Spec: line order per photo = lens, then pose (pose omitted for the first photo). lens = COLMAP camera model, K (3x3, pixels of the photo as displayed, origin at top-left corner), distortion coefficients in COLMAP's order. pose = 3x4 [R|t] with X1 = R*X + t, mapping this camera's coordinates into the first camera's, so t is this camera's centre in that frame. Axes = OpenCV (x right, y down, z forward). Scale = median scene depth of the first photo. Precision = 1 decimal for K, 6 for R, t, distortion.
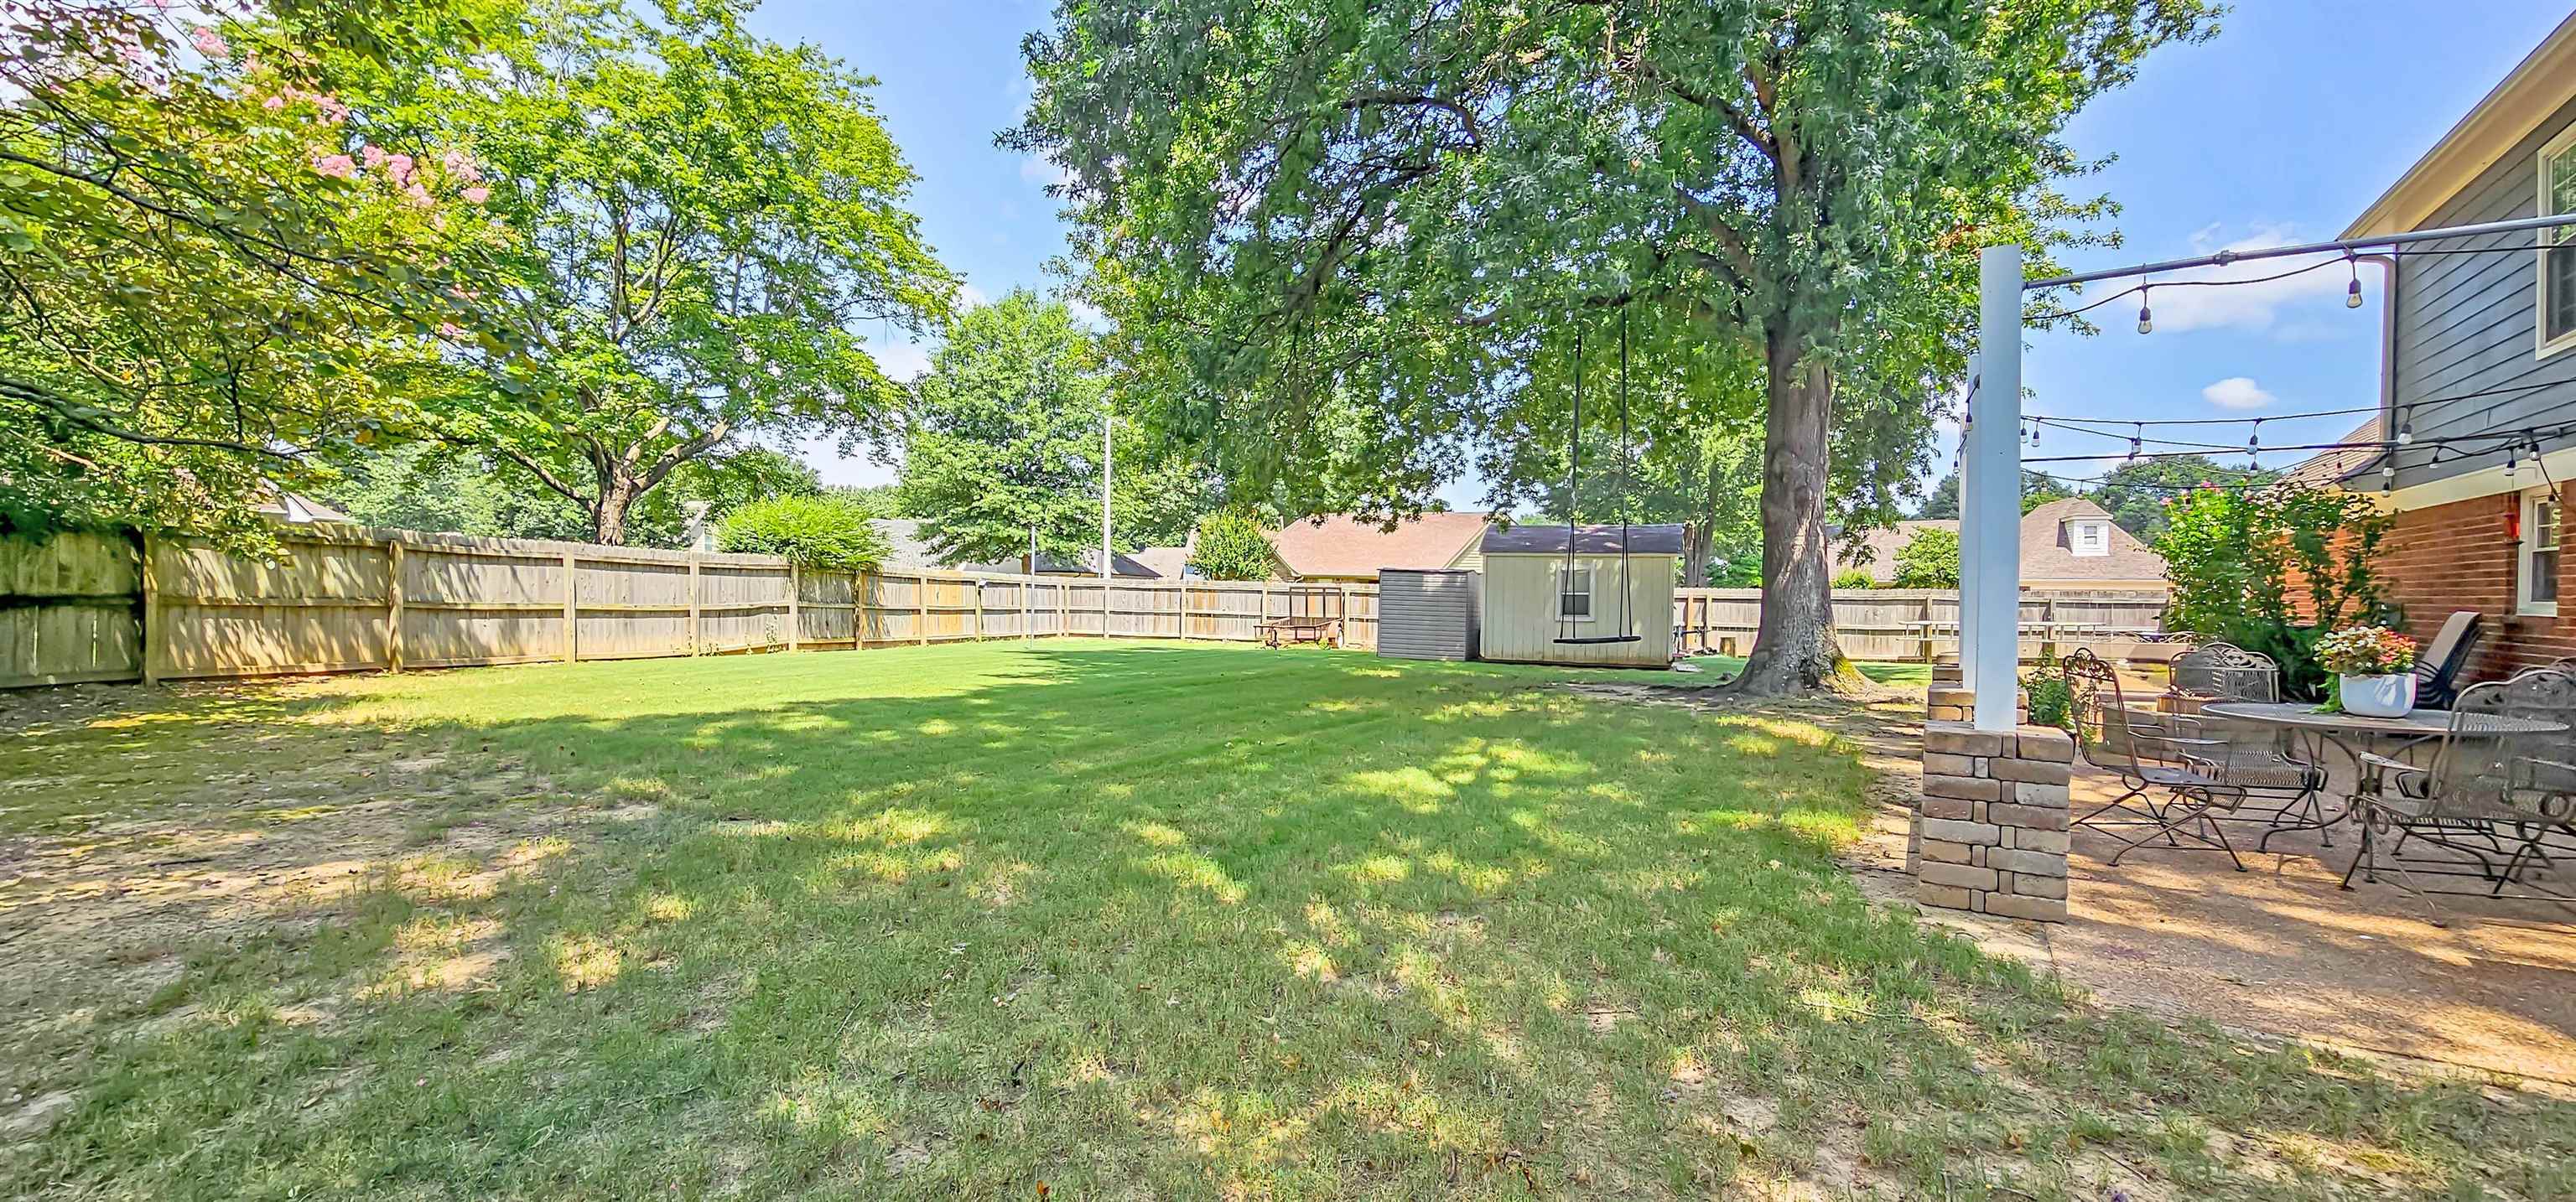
lens RADIAL K [[1057.6, 0, 1294.2], [0, 1057.6, 601.4], [0, 0, 1]] dist [0.007878, -0.001516]
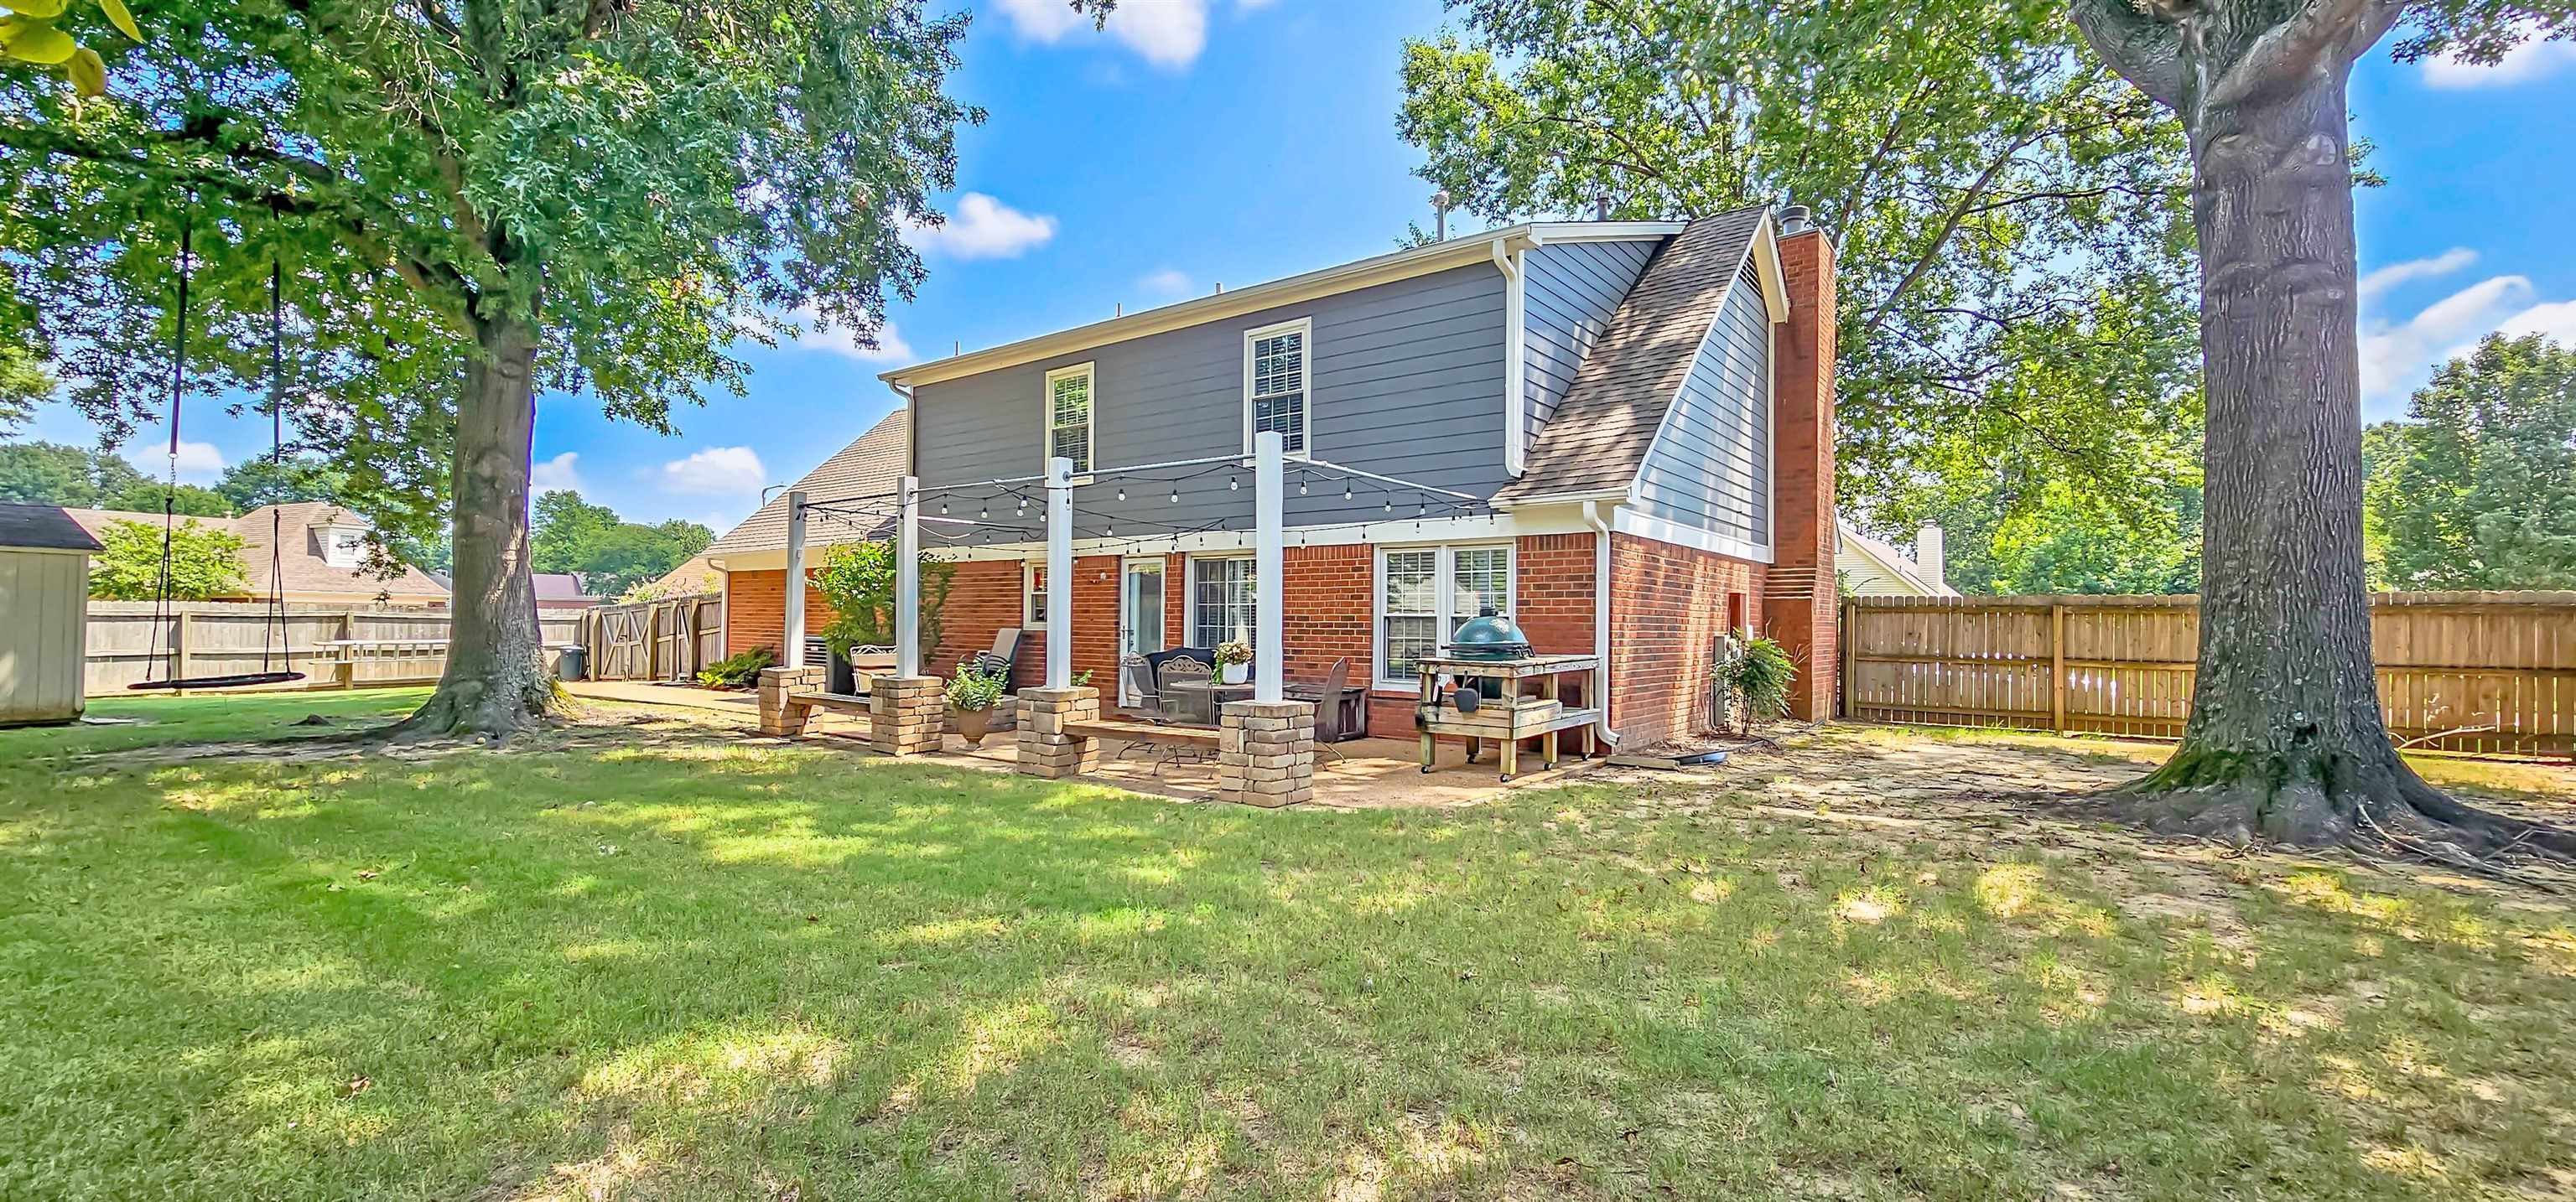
lens RADIAL K [[1057.6, 0, 1291.8], [0, 1057.6, 609.1], [0, 0, 1]] dist [0.007878, -0.001516]
pose [[0.086365, 0.007306, 0.996237, -0.205828], [-0.003111, 0.999970, -0.007063, -0.004411], [-0.996259, -0.002489, 0.086386, 0.151919]]
